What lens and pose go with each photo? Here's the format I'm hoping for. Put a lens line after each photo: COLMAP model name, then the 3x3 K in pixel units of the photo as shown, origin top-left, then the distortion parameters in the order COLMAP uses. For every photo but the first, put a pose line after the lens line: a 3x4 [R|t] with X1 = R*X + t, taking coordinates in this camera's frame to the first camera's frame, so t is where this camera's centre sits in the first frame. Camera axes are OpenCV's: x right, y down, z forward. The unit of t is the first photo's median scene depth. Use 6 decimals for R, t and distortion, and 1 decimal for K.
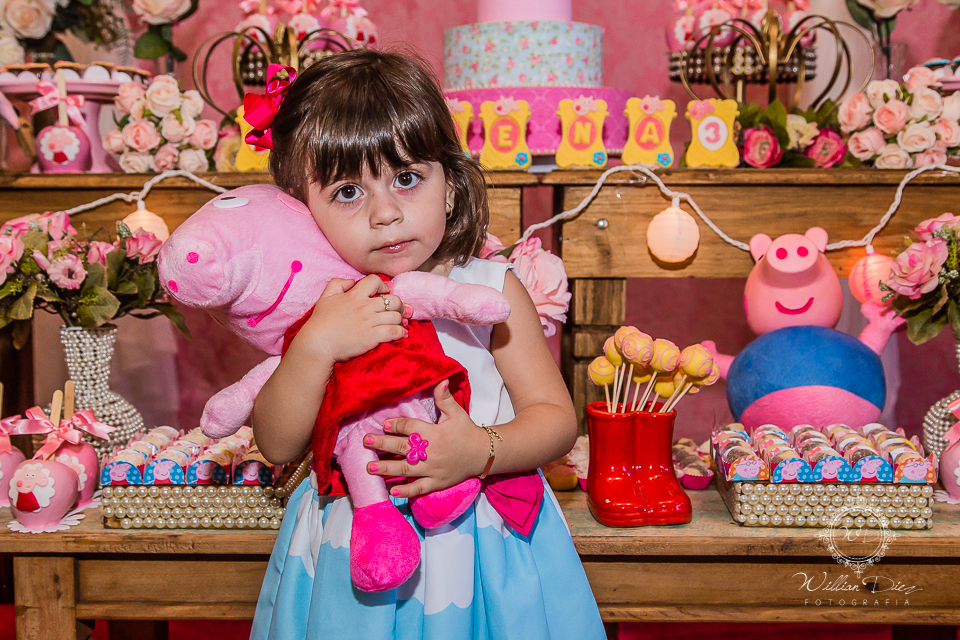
lens RADIAL K [[1231.6, 0, 467.0], [0, 1231.6, 320.3], [0, 0, 1]] dist [-0.006669, 0.039921]
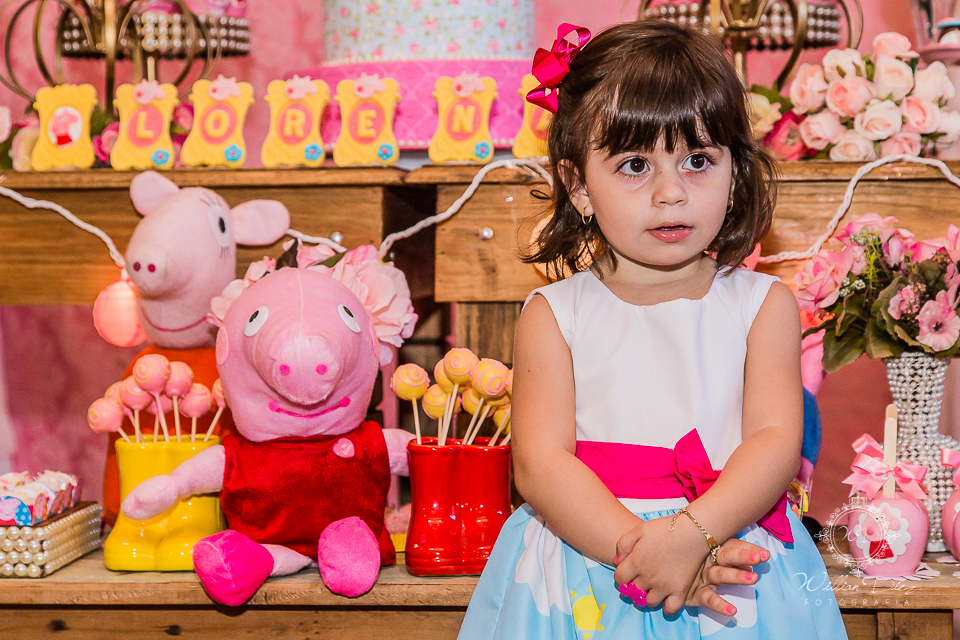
lens RADIAL K [[2281.6, 0, 480.0], [0, 2281.6, 320.0], [0, 0, 1]] dist [-0.014434, 0.152545]
pose [[0.997826, -0.002073, -0.065864, 0.202151], [-0.002119, 0.997979, -0.063510, 0.069647], [0.065862, 0.063512, 0.995805, -0.449930]]
